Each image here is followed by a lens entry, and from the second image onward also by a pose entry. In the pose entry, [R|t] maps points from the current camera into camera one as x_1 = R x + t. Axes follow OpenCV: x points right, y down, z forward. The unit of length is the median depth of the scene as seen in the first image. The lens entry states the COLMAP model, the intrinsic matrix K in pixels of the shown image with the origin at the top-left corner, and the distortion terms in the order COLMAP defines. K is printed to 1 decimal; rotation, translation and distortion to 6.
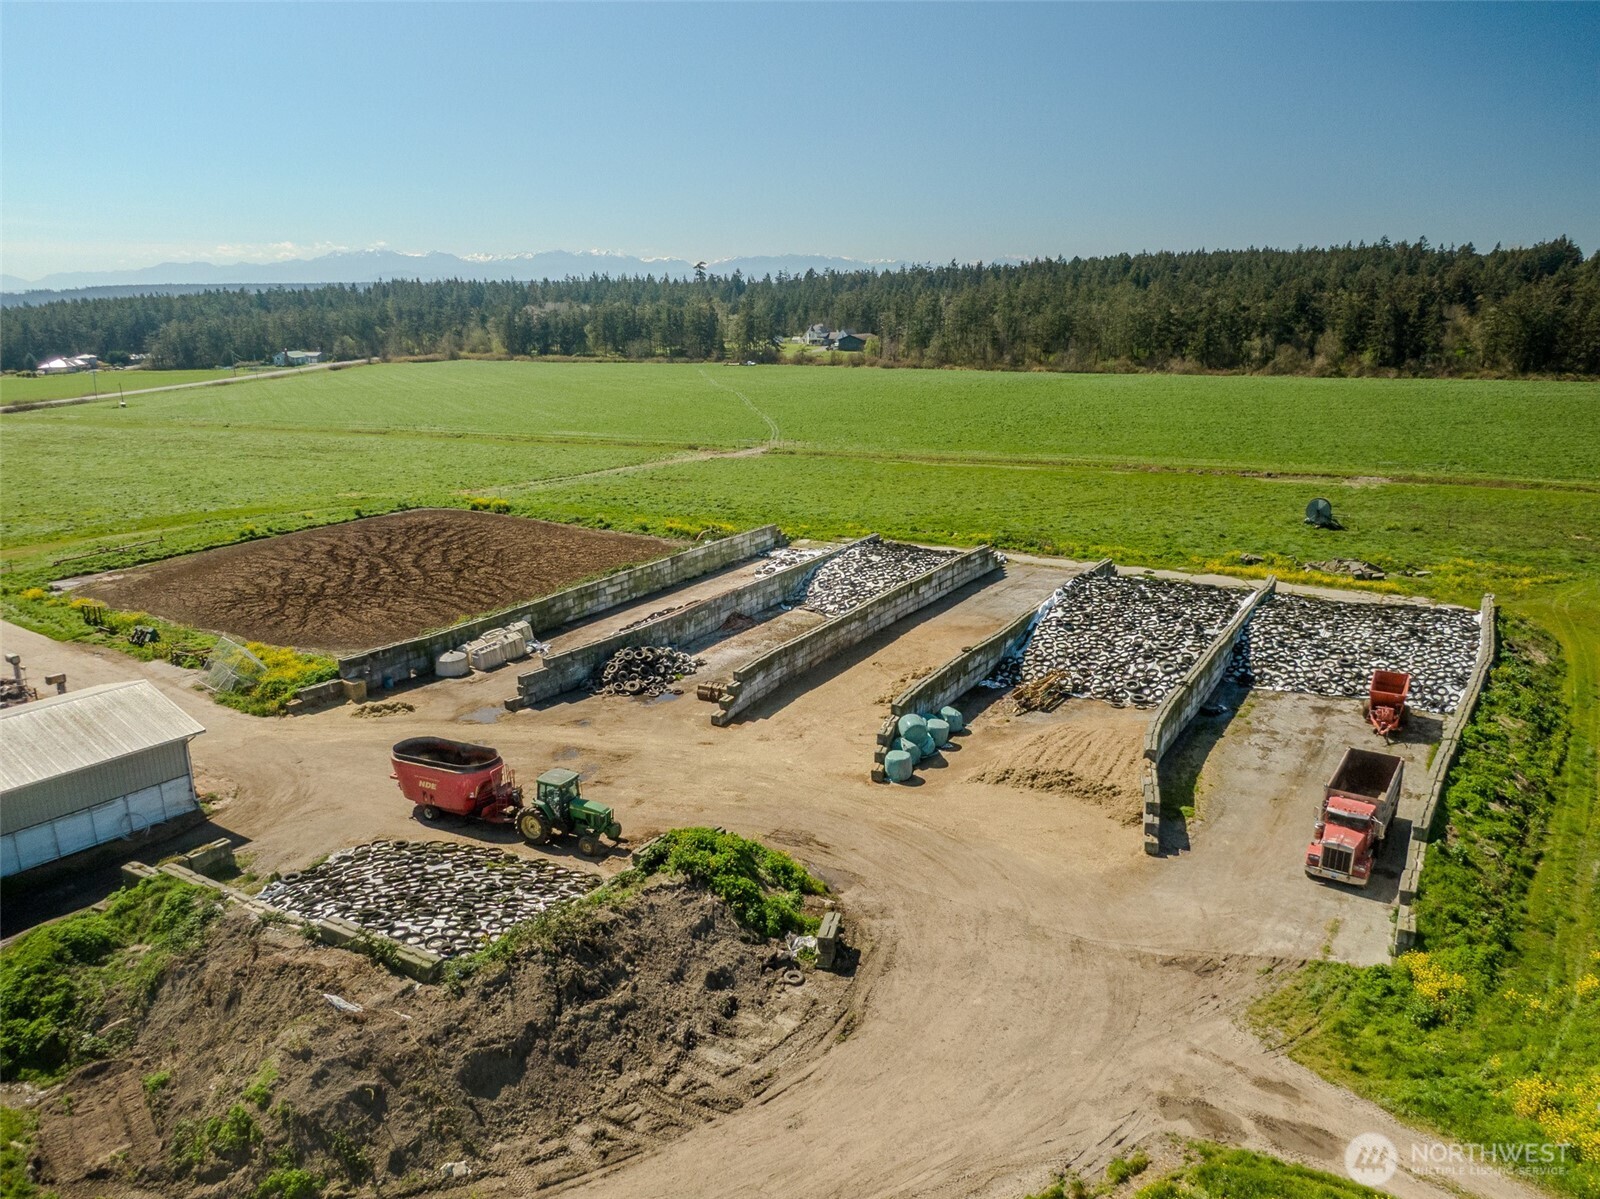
lens RADIAL K [[1135.6, 0, 800.0], [0, 1135.6, 599.5], [0, 0, 1]] dist [0.058642, -0.107277]
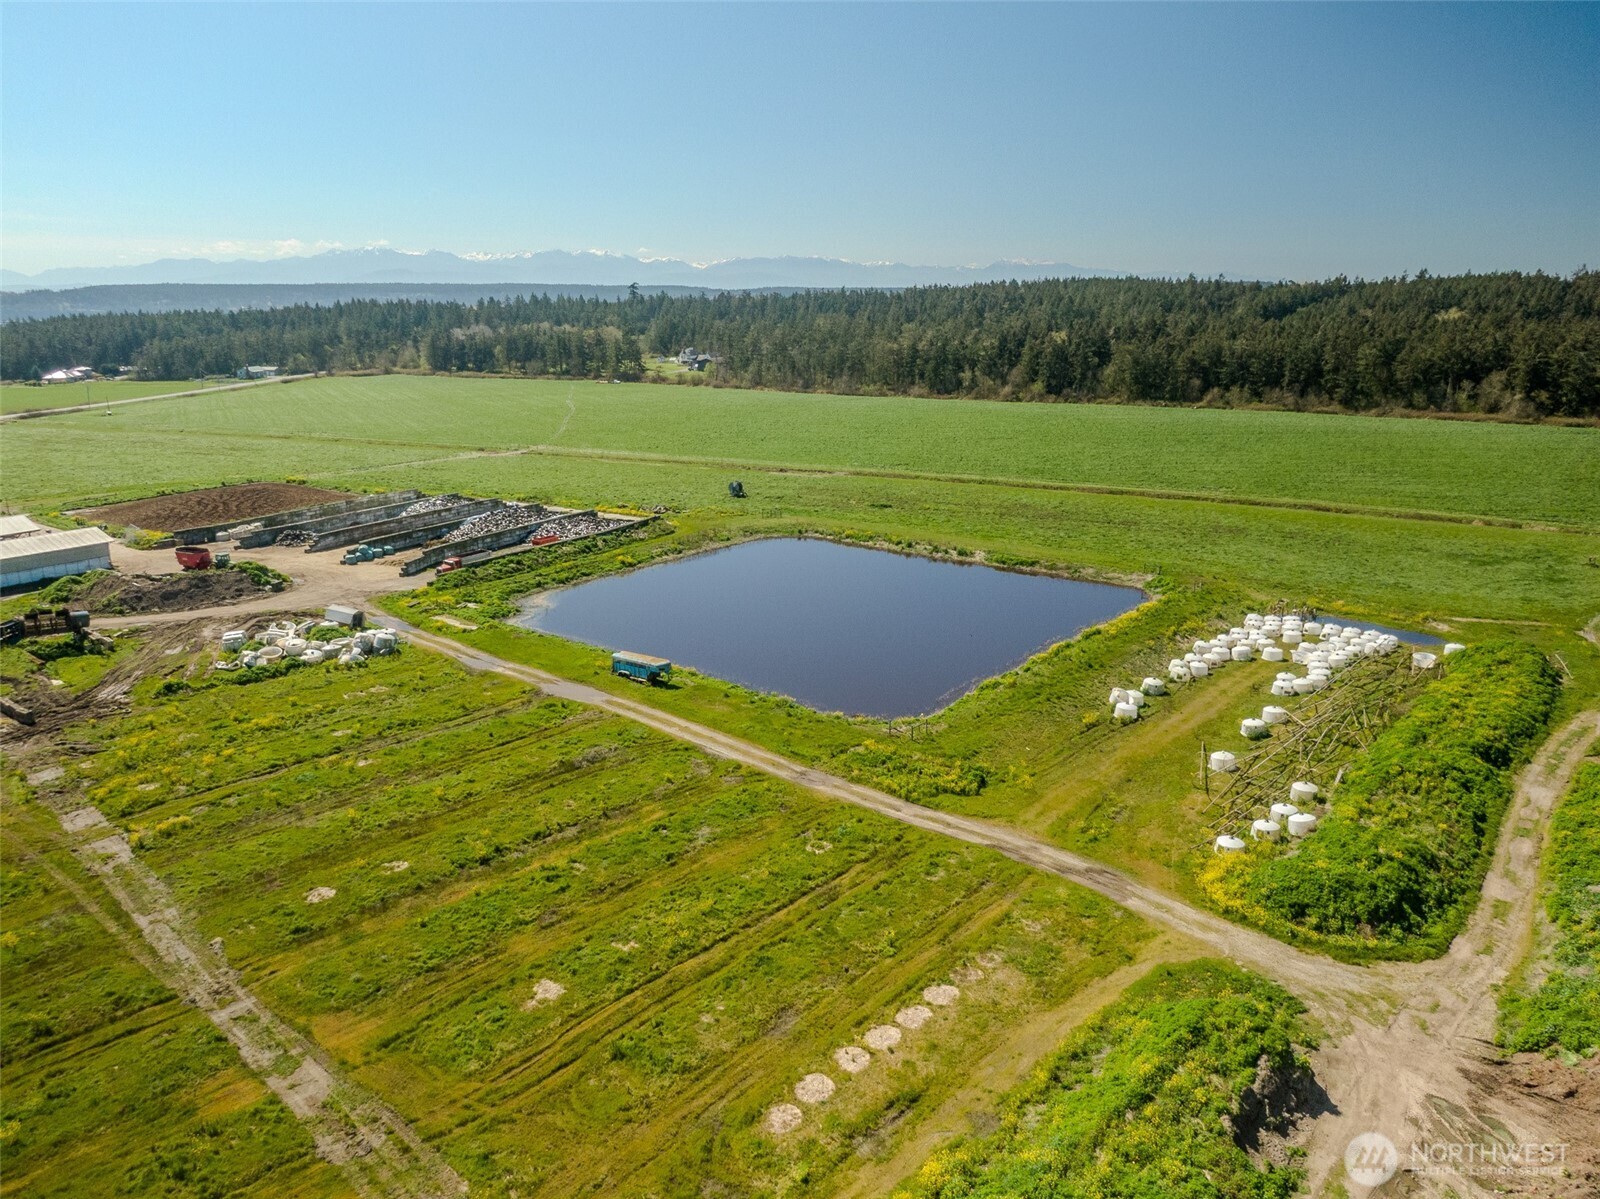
lens RADIAL K [[1135.6, 0, 800.0], [0, 1135.6, 599.5], [0, 0, 1]] dist [0.058642, -0.107277]
pose [[0.999965, 0.007976, 0.002643, 0.153133], [-0.007973, 0.999967, -0.001207, 0.030048], [-0.002653, 0.001185, 0.999996, -0.242150]]
